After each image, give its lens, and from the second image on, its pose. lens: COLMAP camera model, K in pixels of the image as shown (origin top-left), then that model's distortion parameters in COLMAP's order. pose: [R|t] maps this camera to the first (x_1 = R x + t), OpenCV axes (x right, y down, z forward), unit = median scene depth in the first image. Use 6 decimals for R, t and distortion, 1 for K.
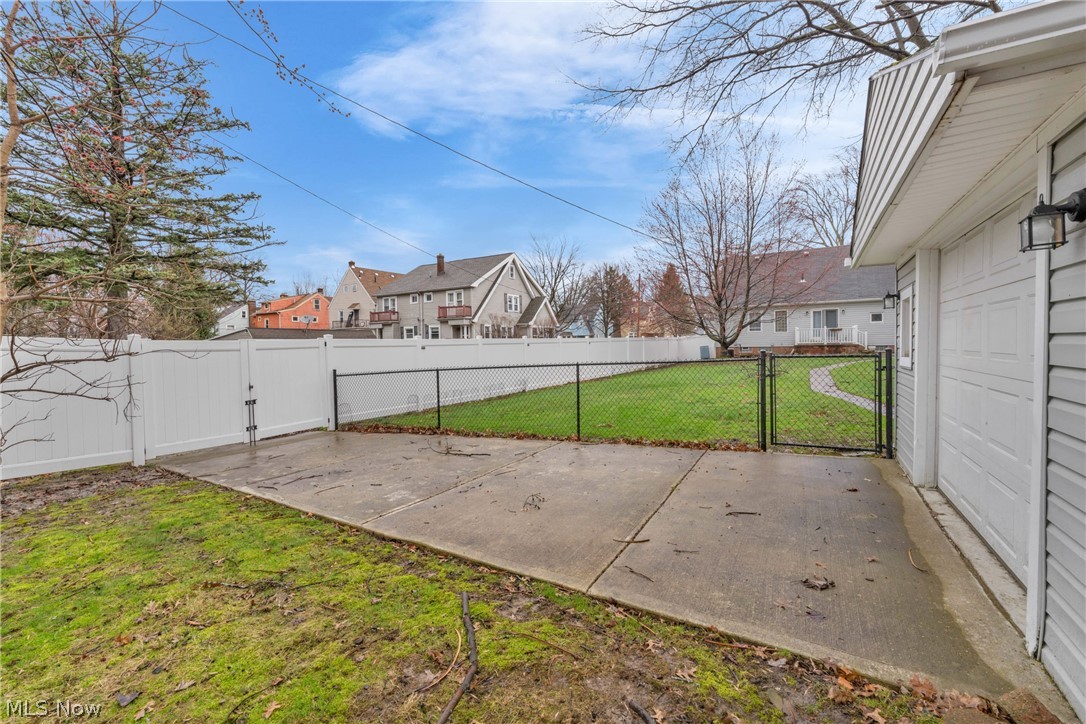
lens RADIAL K [[447.3, 0, 543.0], [0, 447.3, 362.0], [0, 0, 1]] dist [-0.000548, 0.000129]
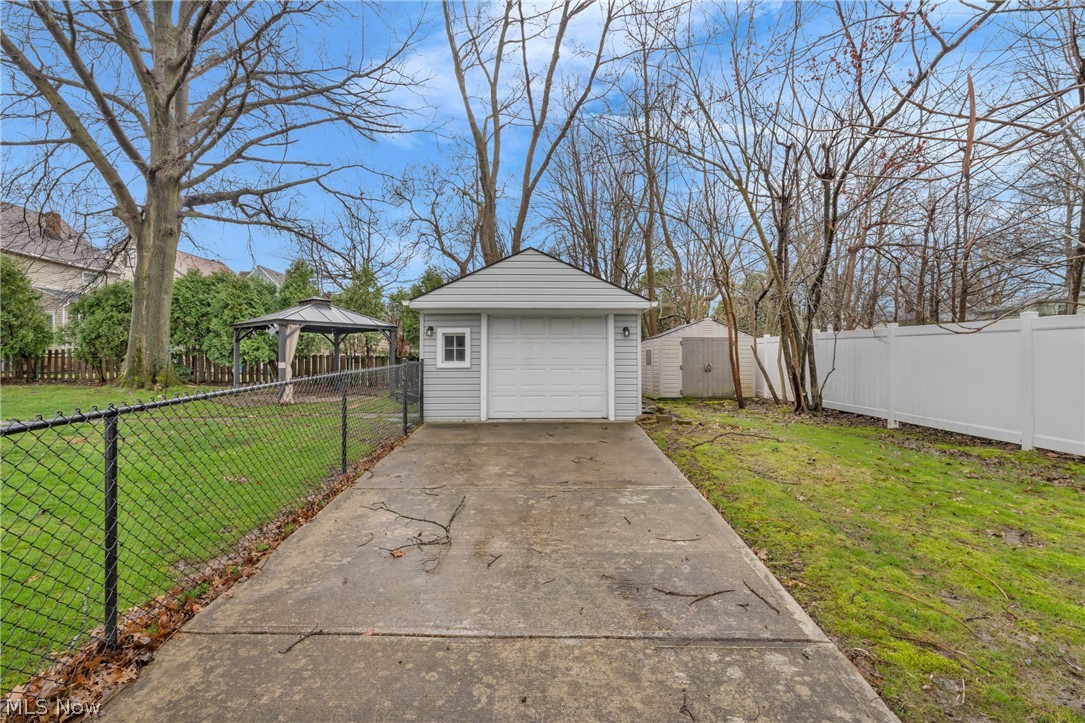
lens RADIAL K [[446.9, 0, 542.5], [0, 446.9, 361.5], [0, 0, 1]] dist [-0.000548, 0.000129]
pose [[-0.517437, 0.023075, 0.855410, -0.179200], [0.042846, 0.999081, -0.001033, -0.000149], [-0.854648, 0.036117, -0.517950, 0.282910]]
